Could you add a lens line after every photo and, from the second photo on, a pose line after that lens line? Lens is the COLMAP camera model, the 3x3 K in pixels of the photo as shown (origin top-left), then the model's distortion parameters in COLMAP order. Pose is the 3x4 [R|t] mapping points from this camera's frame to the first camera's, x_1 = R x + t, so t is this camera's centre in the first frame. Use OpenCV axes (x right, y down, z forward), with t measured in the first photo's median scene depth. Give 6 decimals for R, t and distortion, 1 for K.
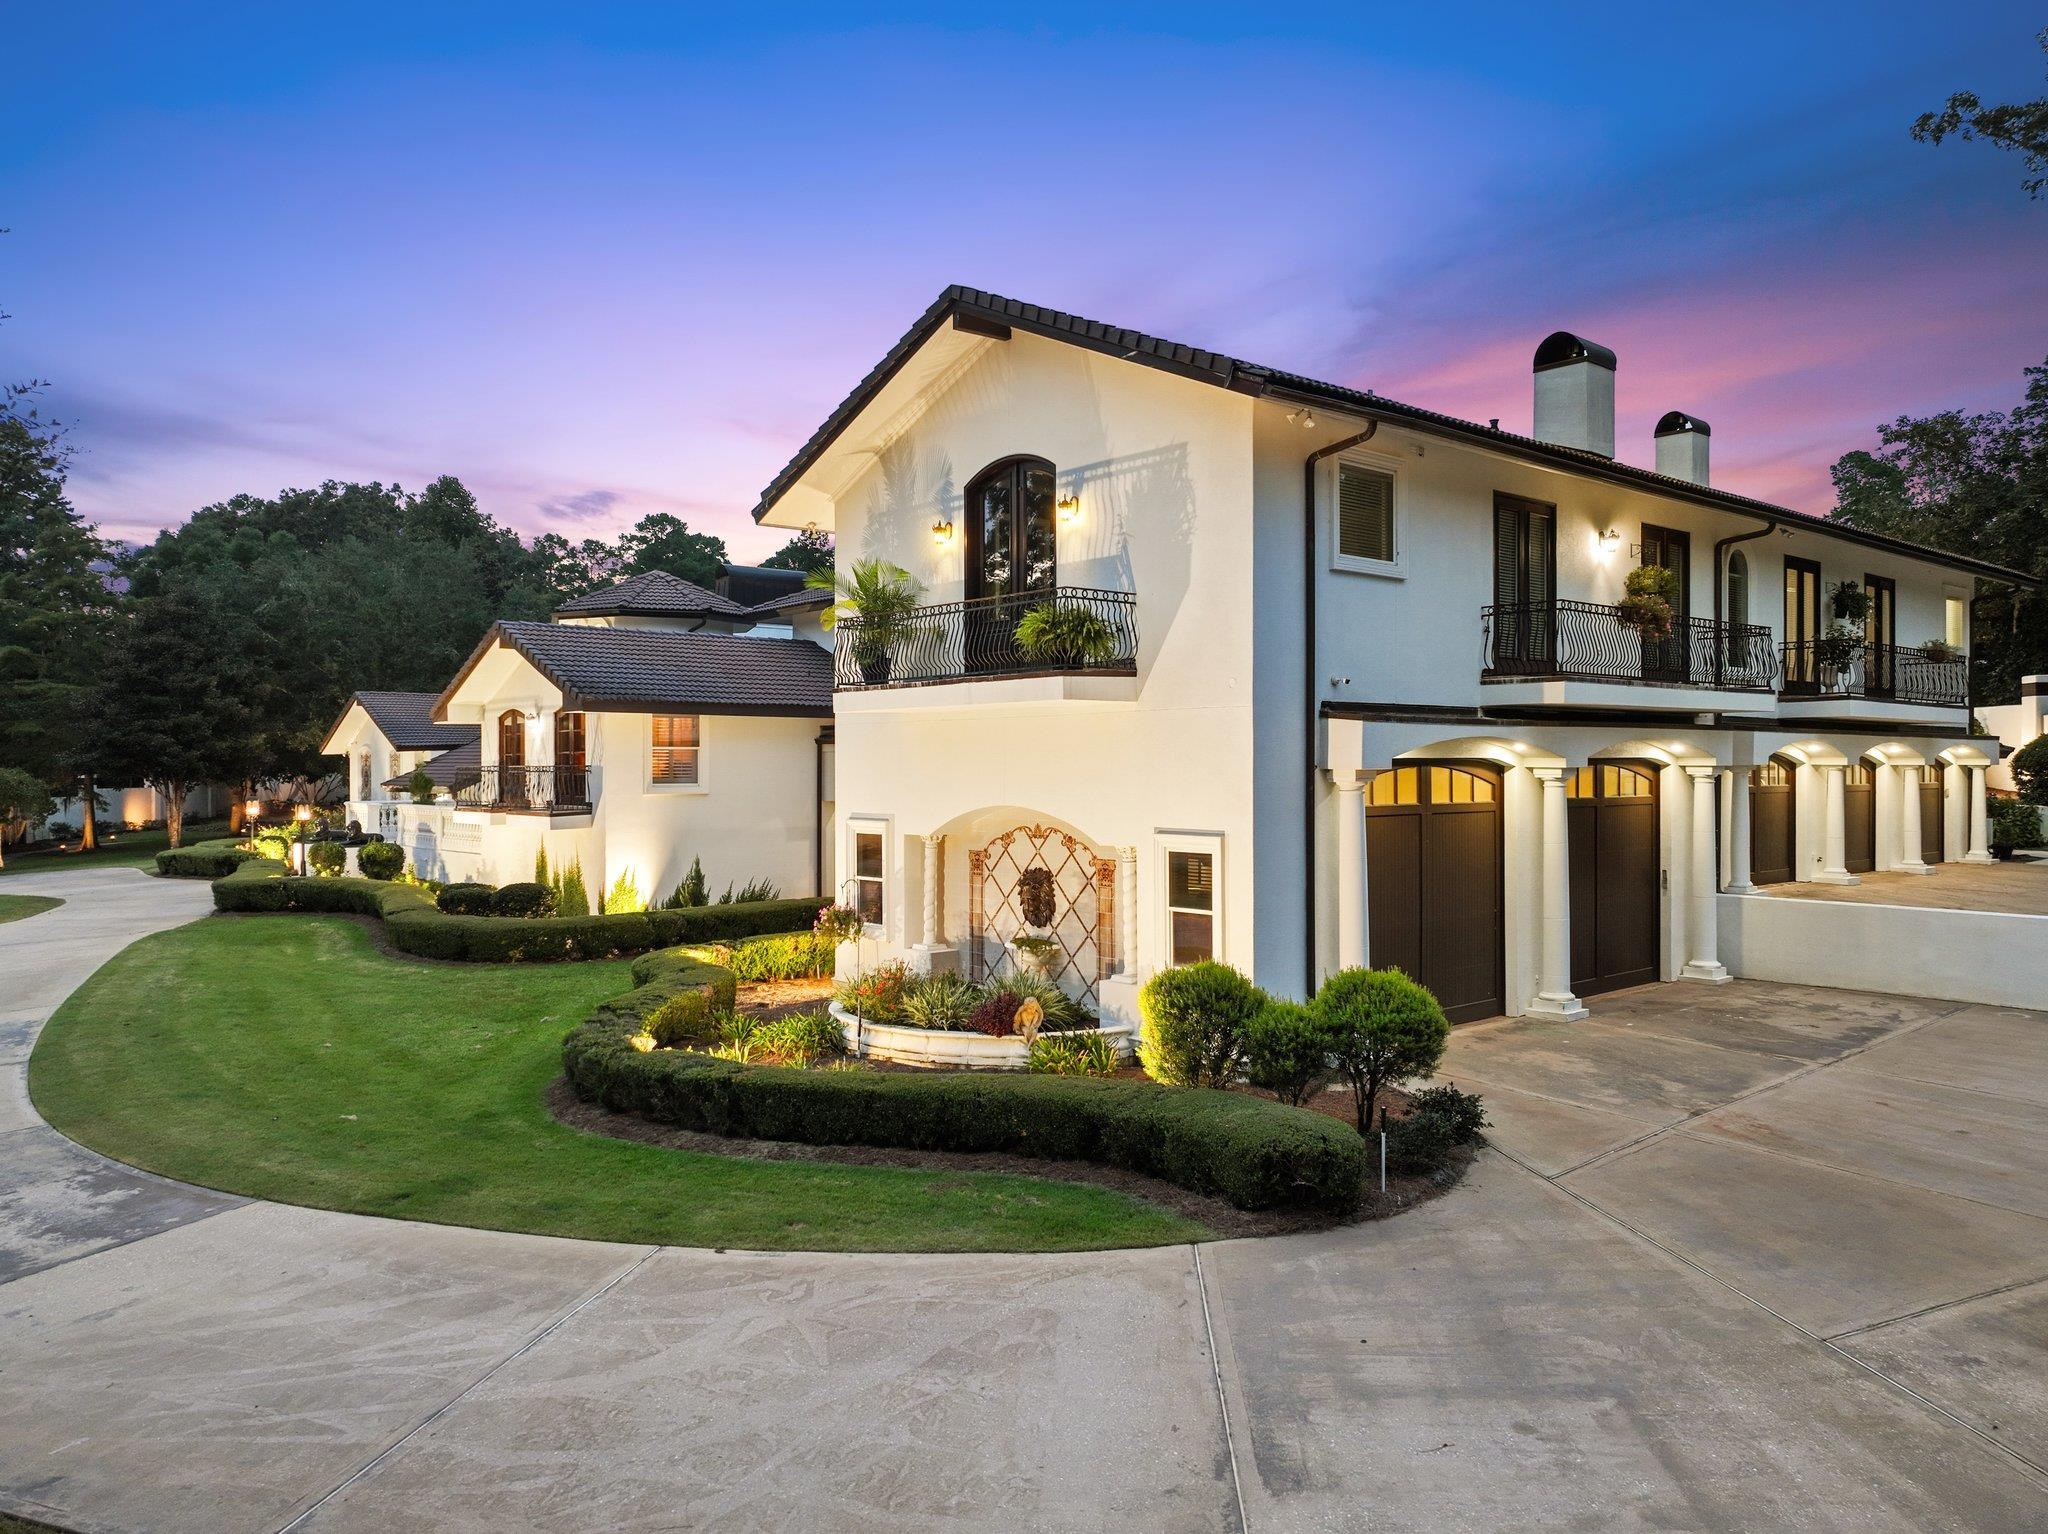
lens RADIAL K [[1446.3, 0, 1024.0], [0, 1446.3, 767.0], [0, 0, 1]] dist [-0.002535, 0.026616]
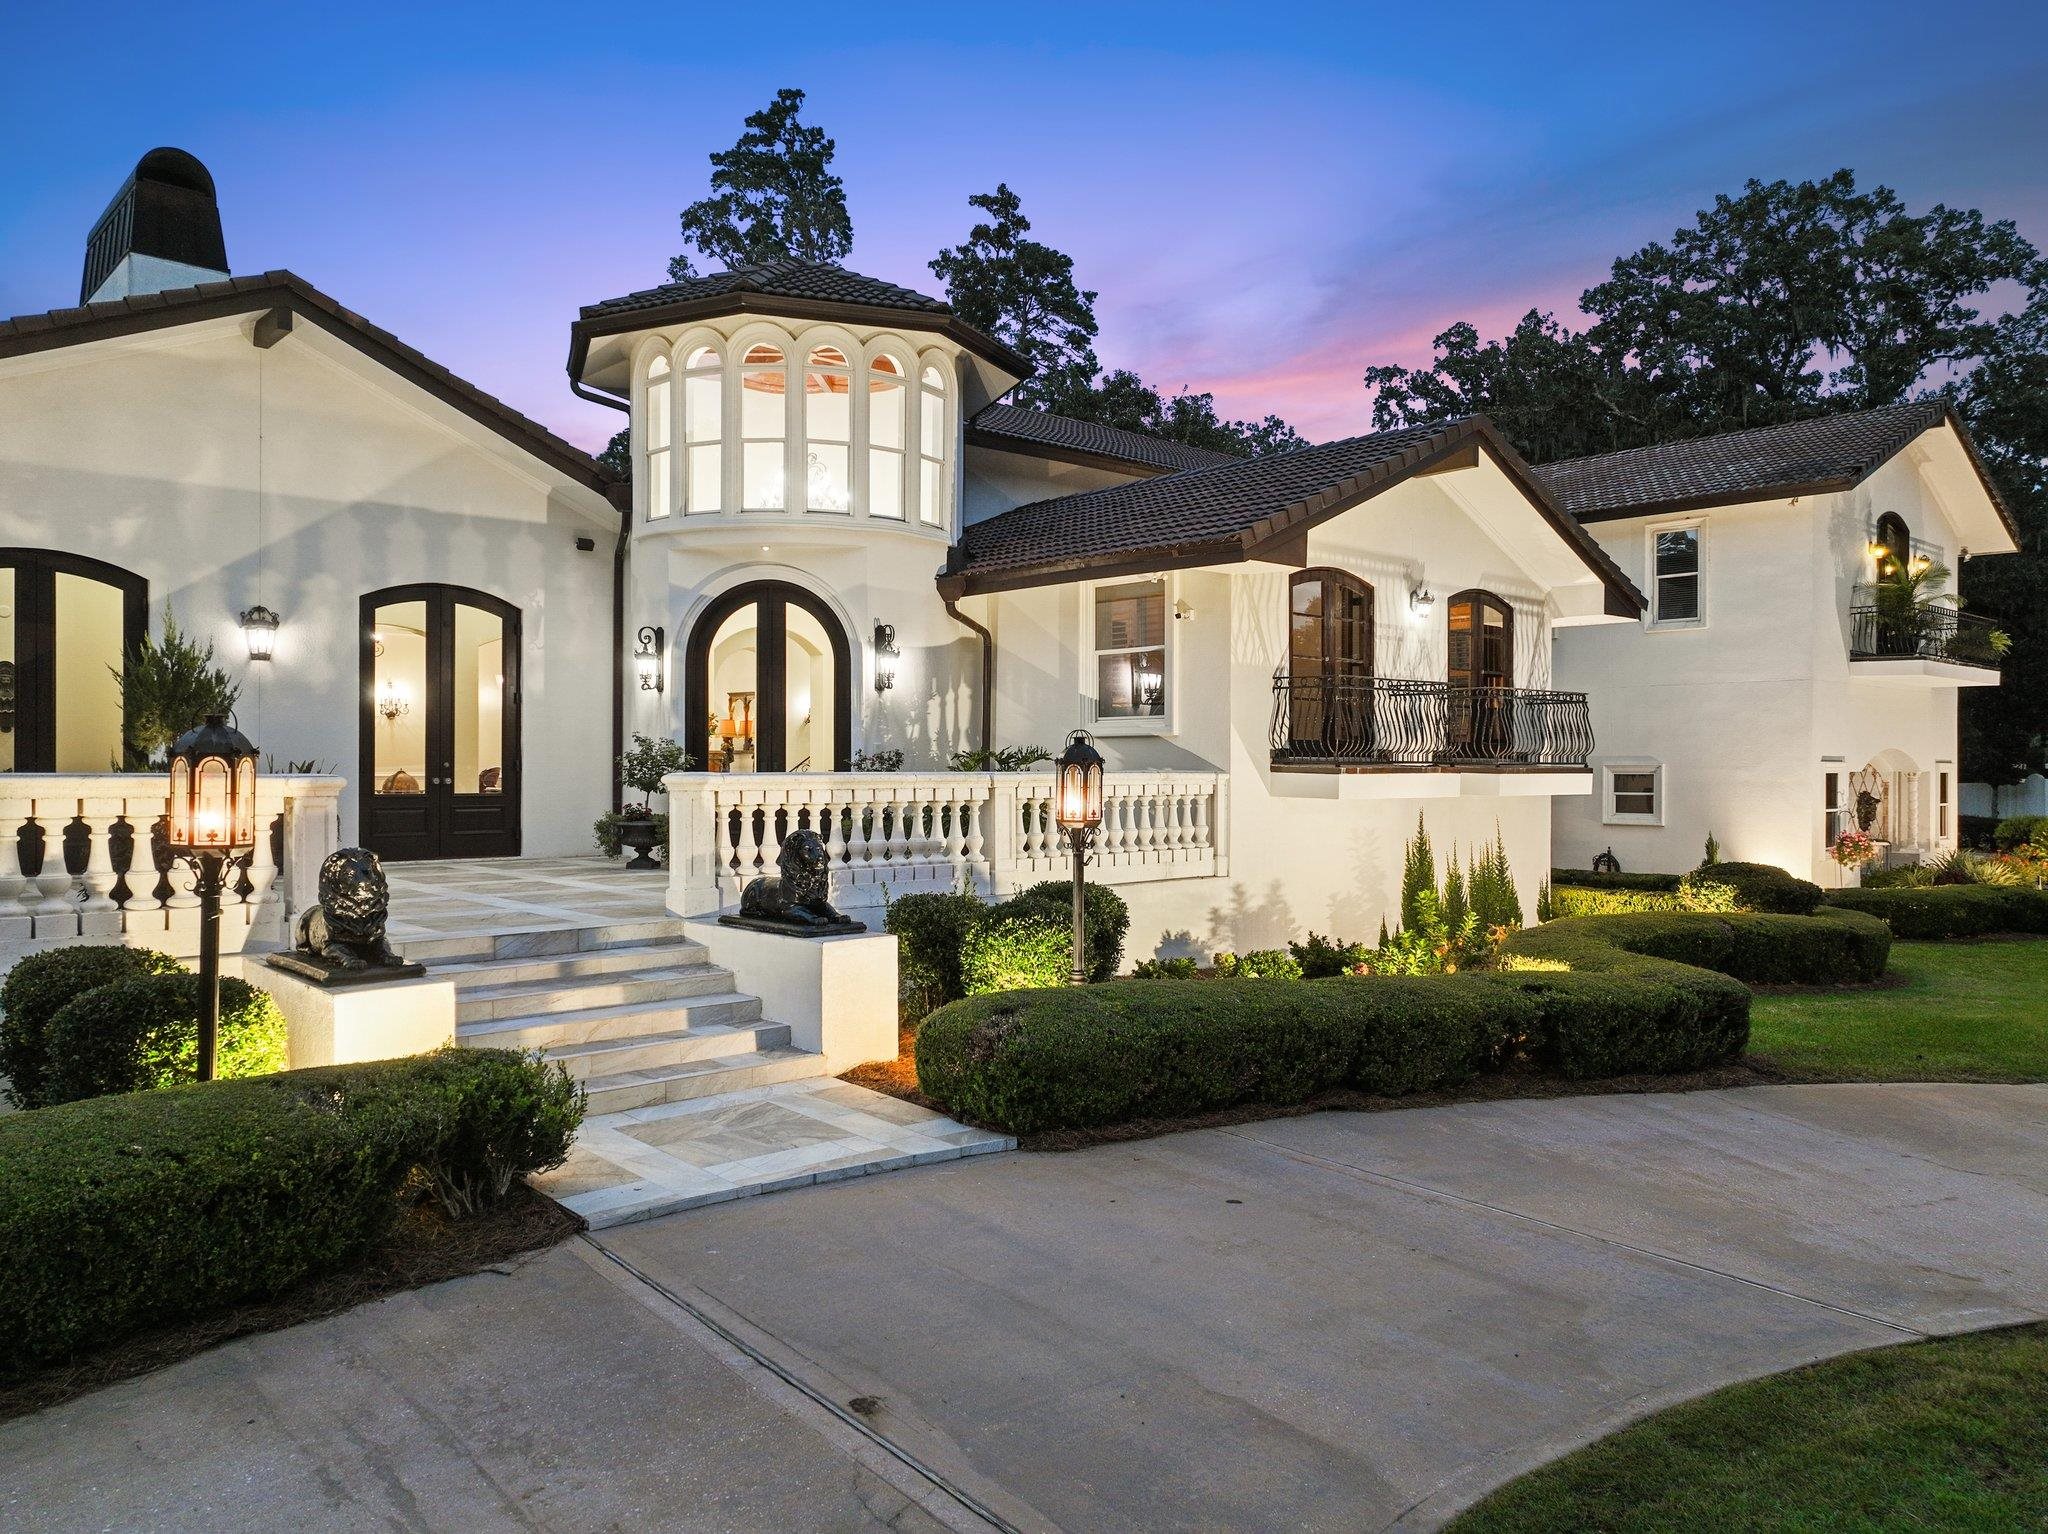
lens RADIAL K [[1437.3, 0, 1024.0], [0, 1437.3, 767.0], [0, 0, 1]] dist [0.005550, 0.005755]
pose [[-0.032996, -0.000173, 0.999455, -1.403219], [-0.005290, 0.999986, -0.000002, 0.049084], [-0.999441, -0.005287, -0.032997, 1.865036]]
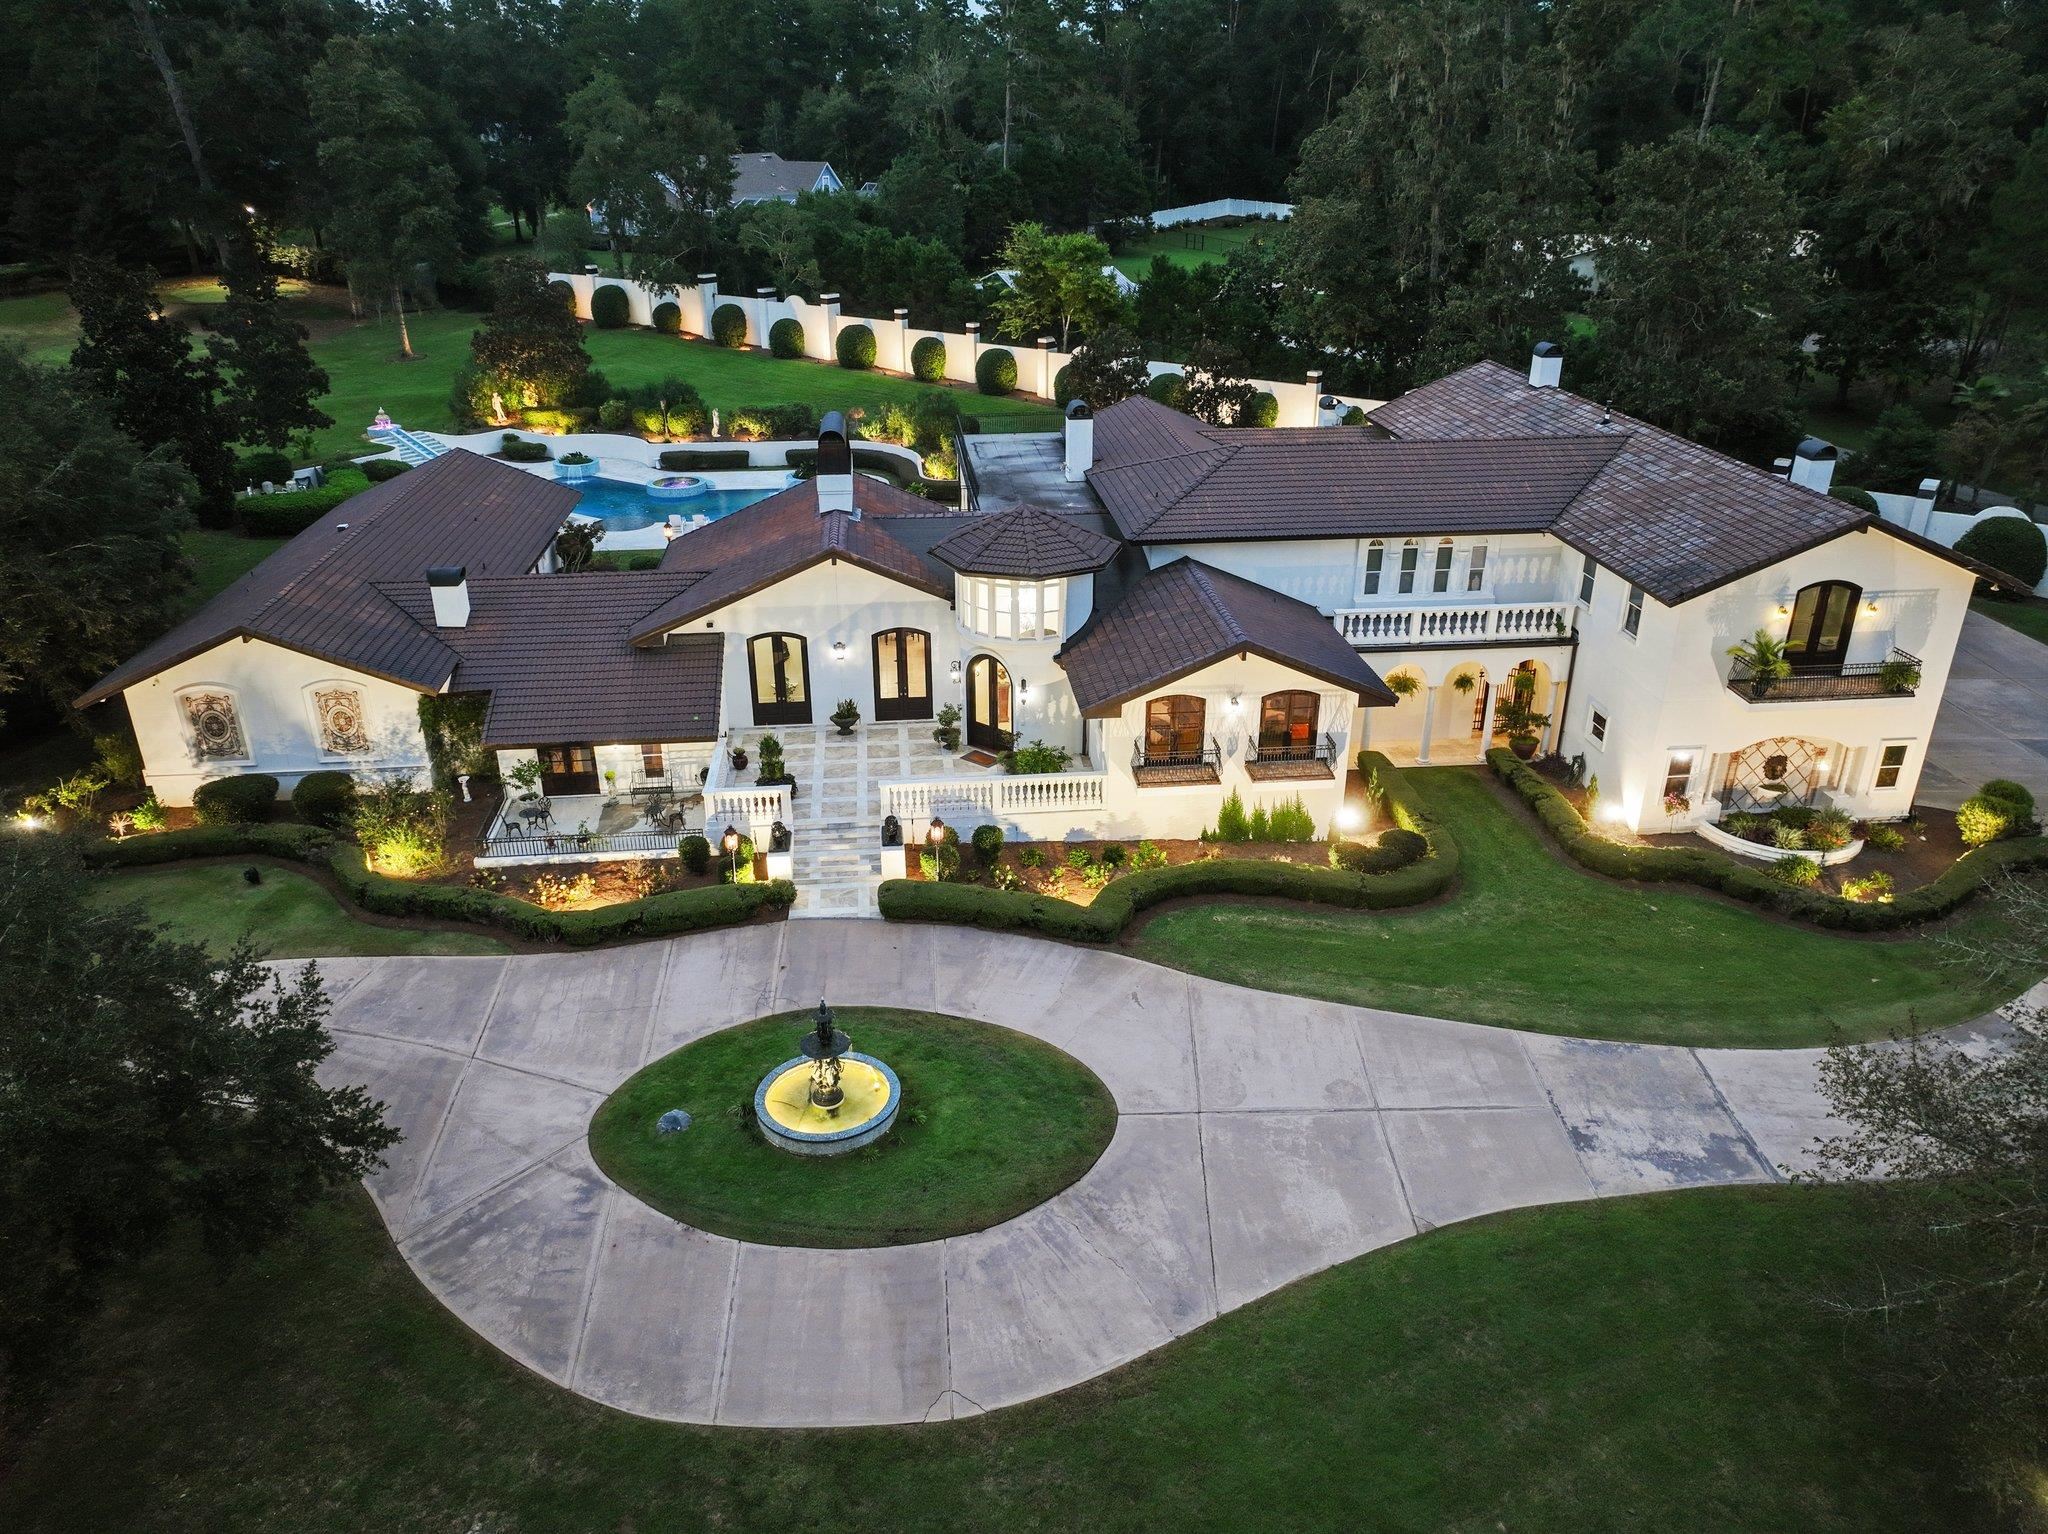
lens RADIAL K [[1437.3, 0, 1024.0], [0, 1437.3, 767.0], [0, 0, 1]] dist [0.005550, 0.005755]
pose [[0.573327, -0.339716, 0.745579, -2.213469], [-0.000284, 0.909908, 0.414809, -0.794852], [-0.819326, -0.238033, 0.521579, 0.779874]]
